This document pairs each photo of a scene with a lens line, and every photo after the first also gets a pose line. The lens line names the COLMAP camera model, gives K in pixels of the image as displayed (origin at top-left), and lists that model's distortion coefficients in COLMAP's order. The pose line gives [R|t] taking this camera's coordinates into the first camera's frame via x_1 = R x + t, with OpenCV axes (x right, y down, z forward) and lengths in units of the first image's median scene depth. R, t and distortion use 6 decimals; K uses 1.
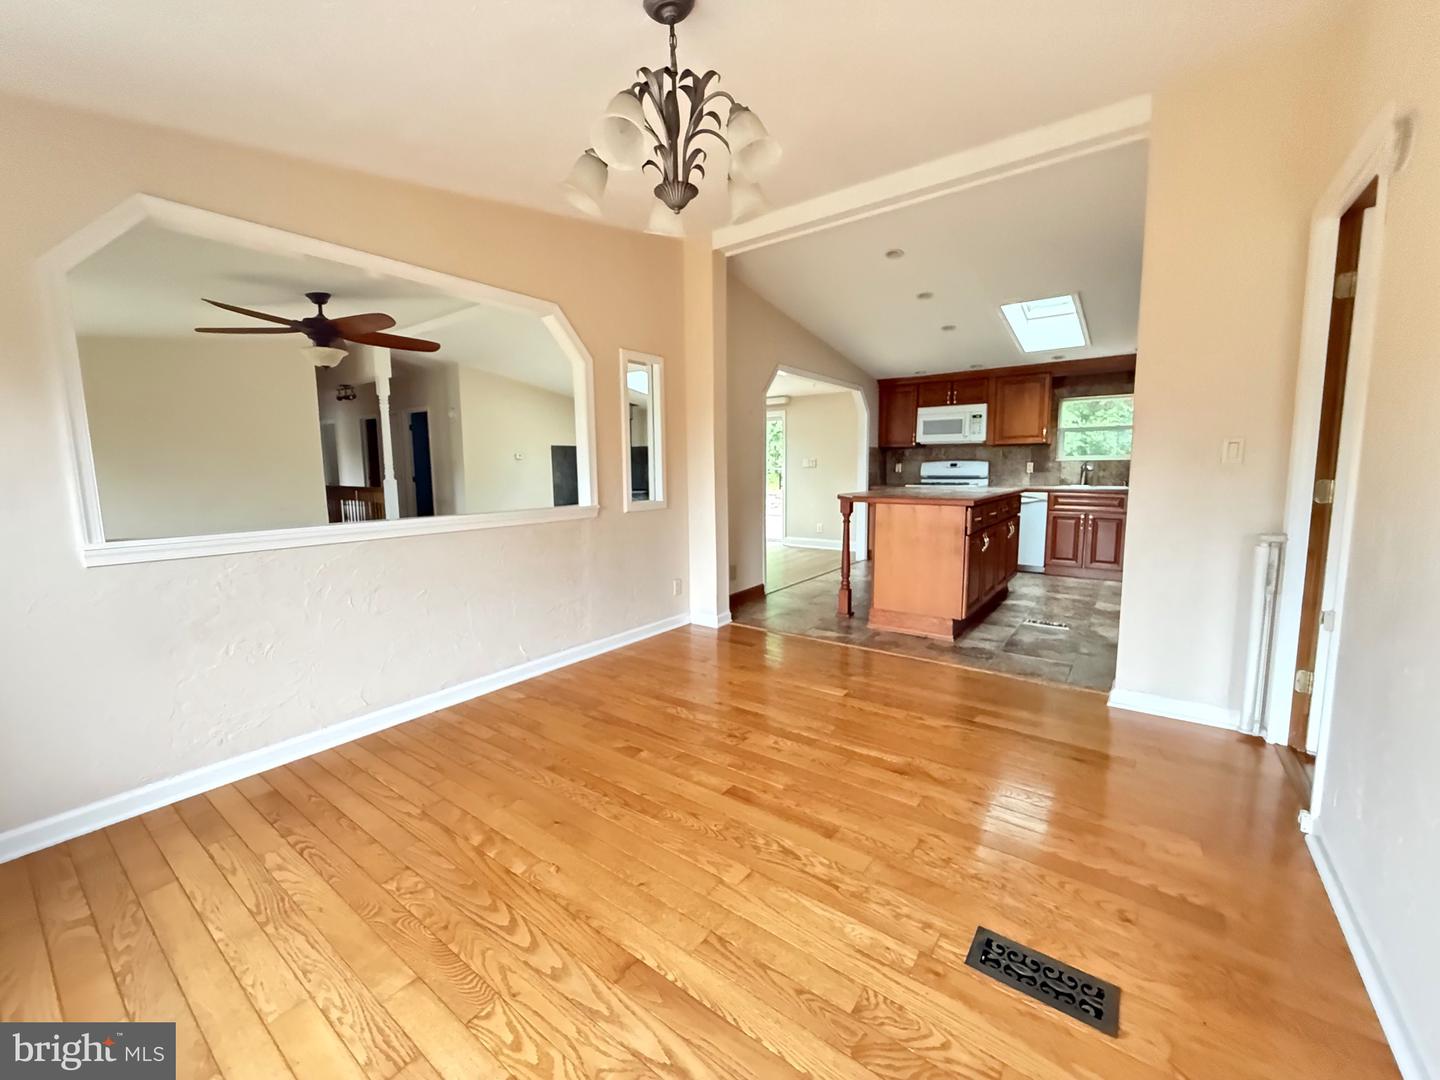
lens RADIAL K [[576.4, 0, 719.7], [0, 576.4, 538.3], [0, 0, 1]] dist [-0.001343, 0.000044]
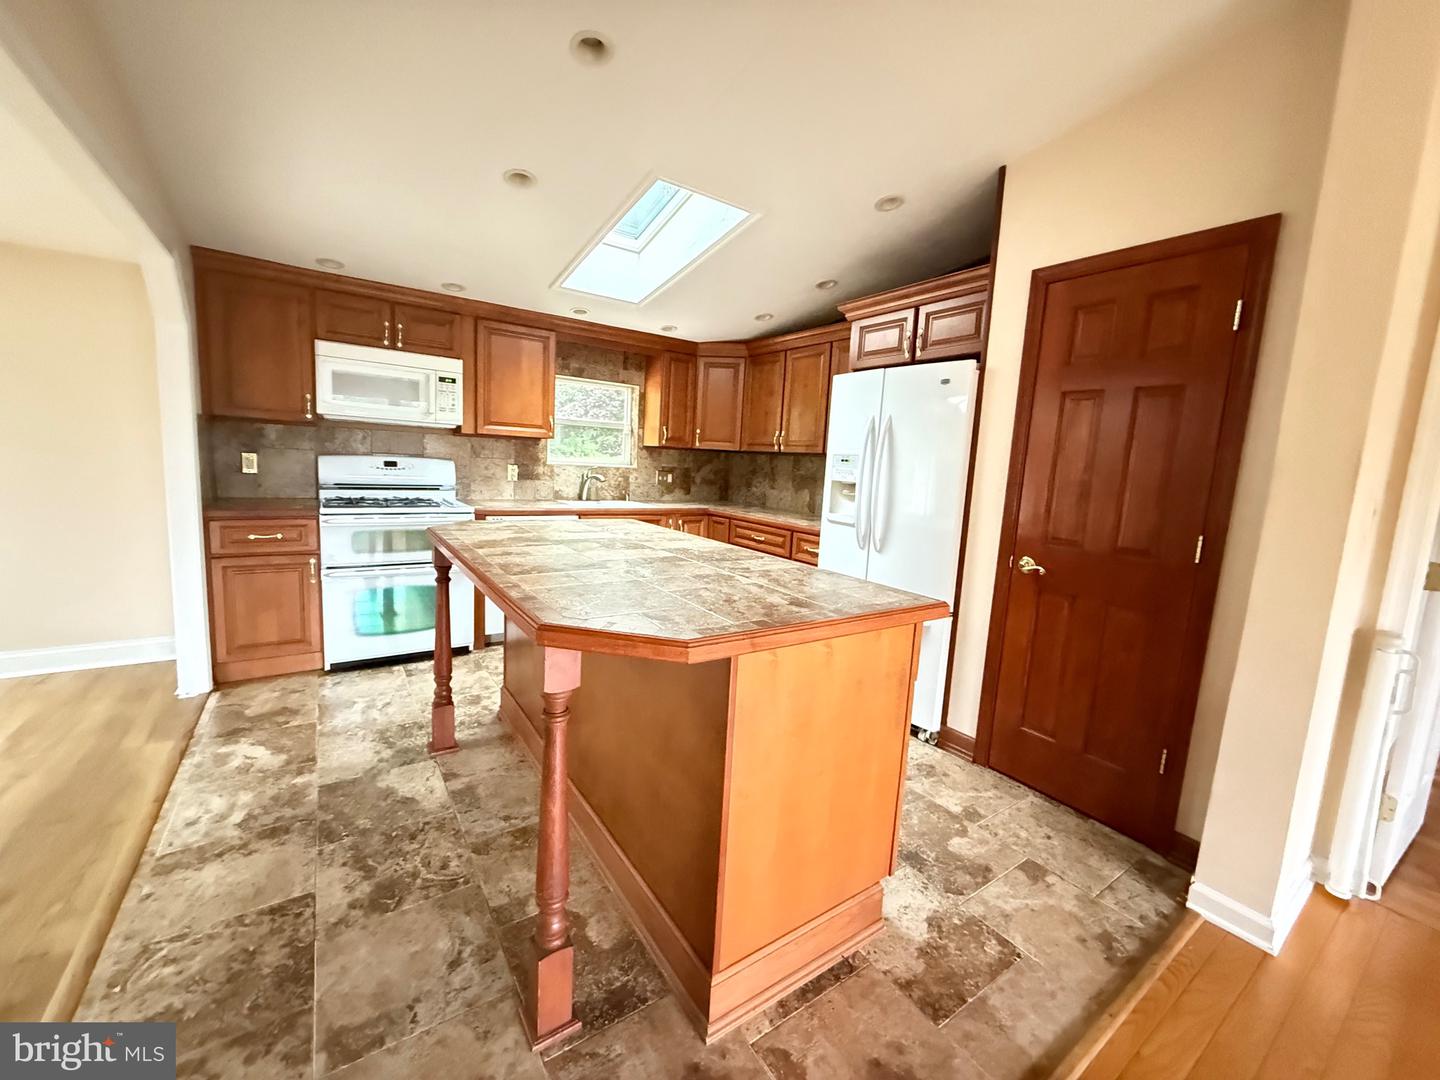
lens RADIAL K [[576.4, 0, 717.9], [0, 576.4, 534.3], [0, 0, 1]] dist [-0.001343, 0.000044]
pose [[0.331760, -0.092602, 0.938808, -0.003460], [0.061802, 0.995166, 0.076321, -0.137488], [-0.941337, 0.032700, 0.335879, 0.878863]]
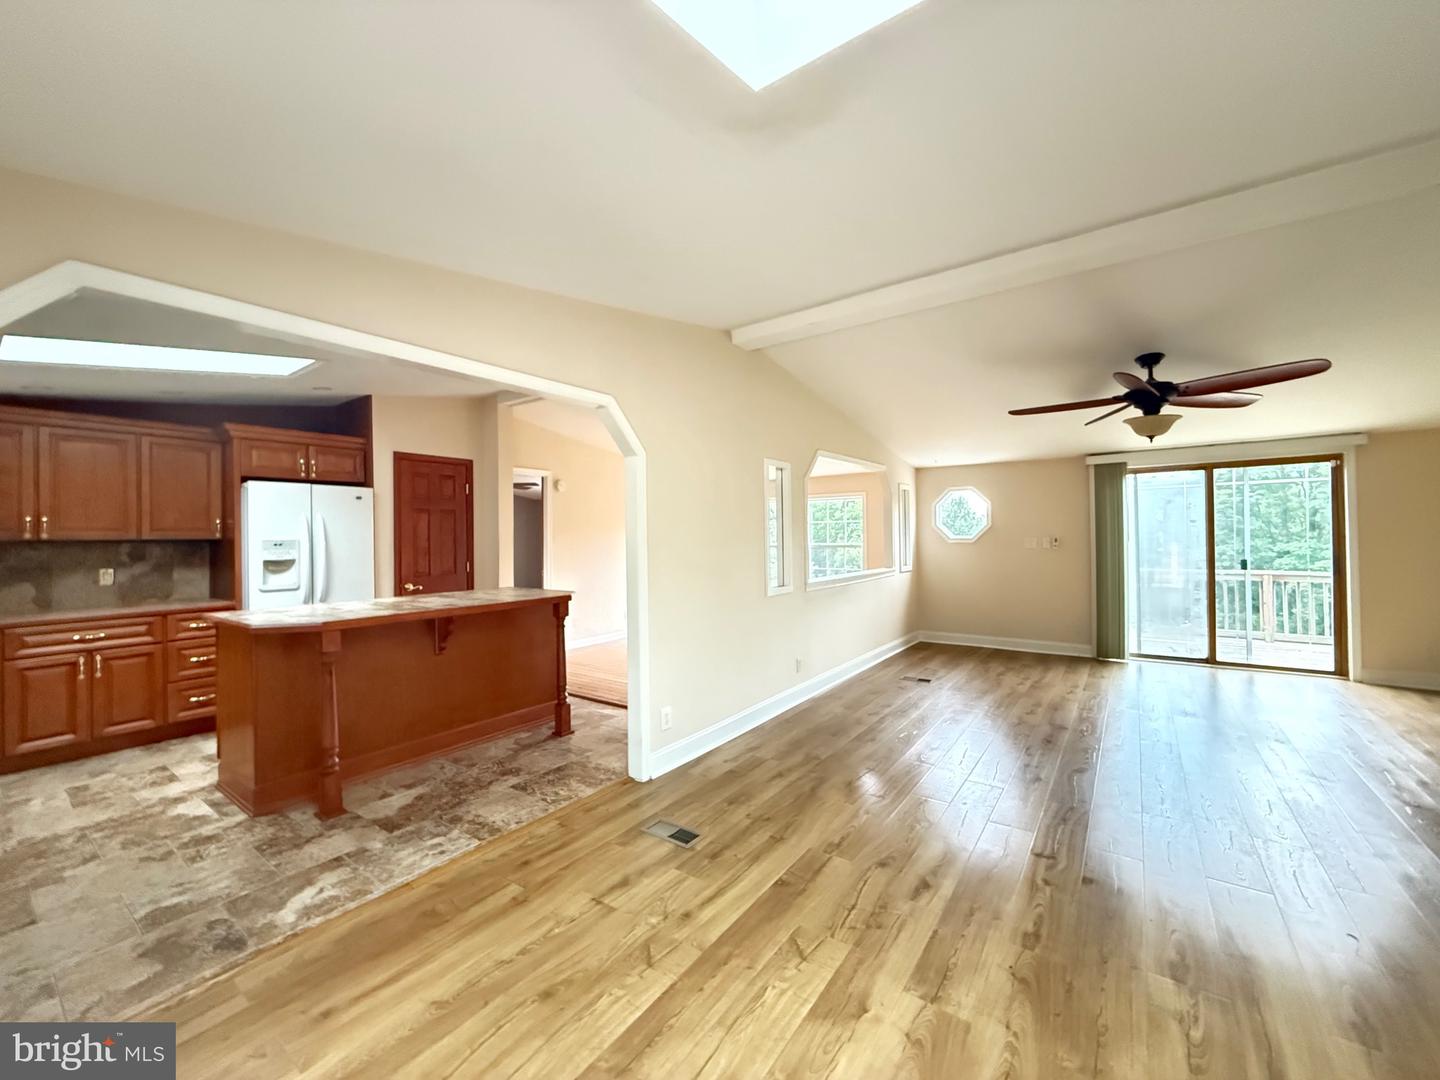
lens RADIAL K [[576.4, 0, 723.1], [0, 576.4, 533.7], [0, 0, 1]] dist [-0.001343, 0.000044]
pose [[-0.999695, 0.023611, -0.007291, -0.027697], [0.022530, 0.992074, 0.123622, -0.293112], [0.010152, 0.123420, -0.992303, 1.986556]]
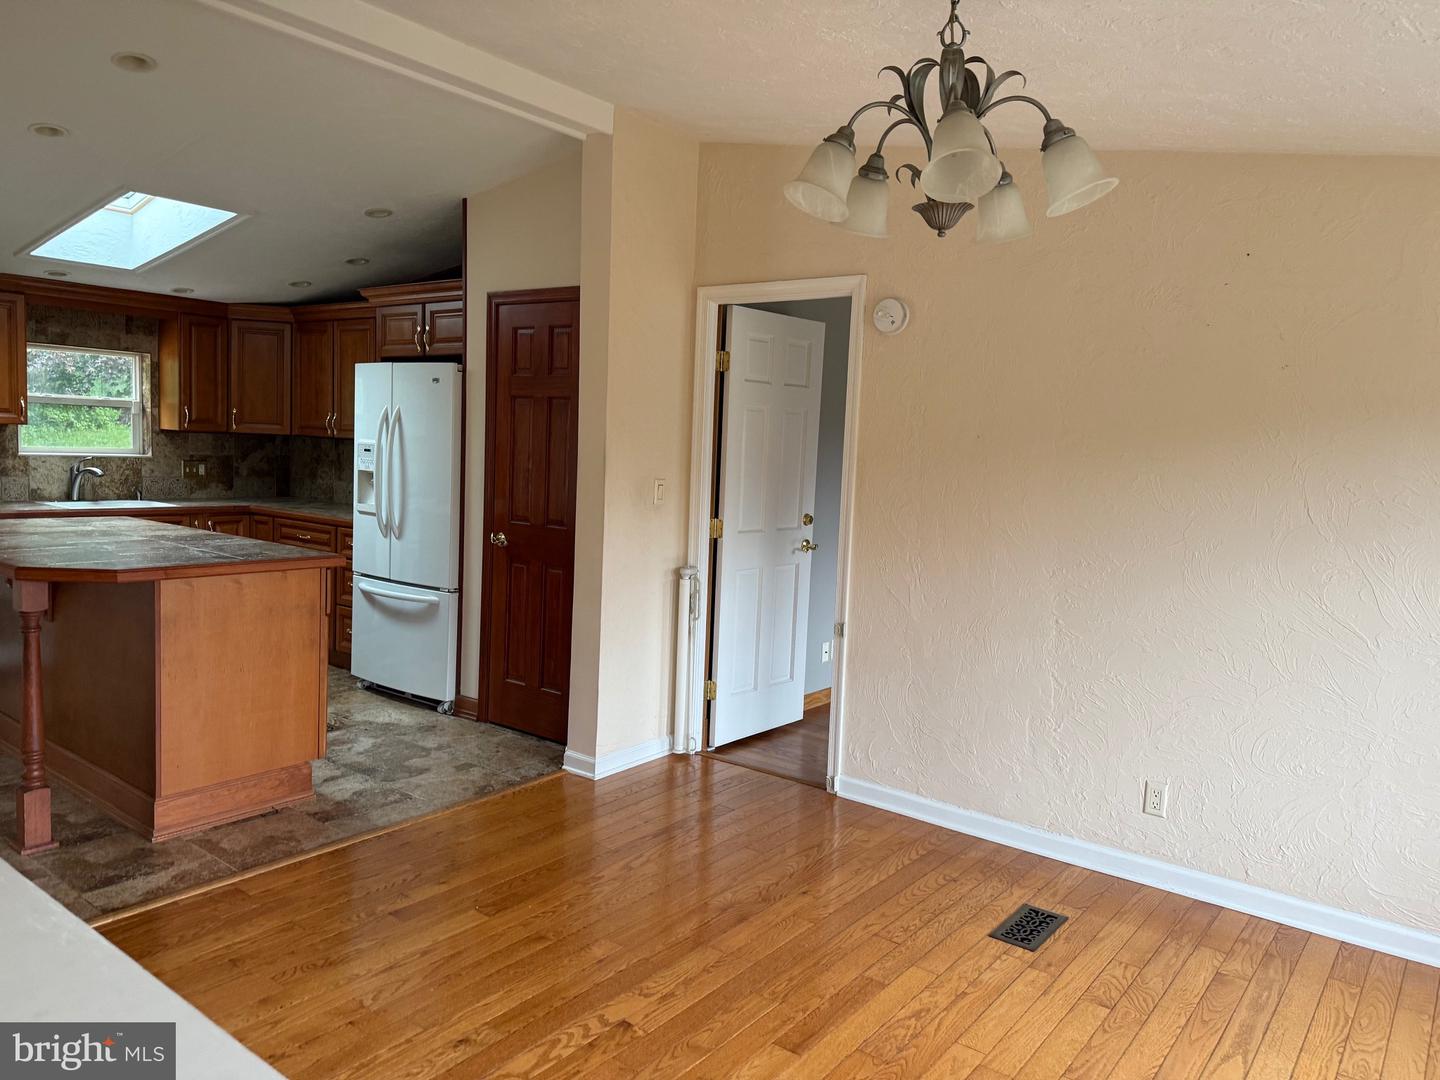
lens RADIAL K [[1014.3, 0, 734.2], [0, 1014.3, 532.6], [0, 0, 1]] dist [0.023763, -0.038642]
pose [[0.013834, -0.078309, 0.996833, -0.542363], [0.084513, 0.993453, 0.076871, -0.120560], [-0.996326, 0.083182, 0.020361, 0.486964]]
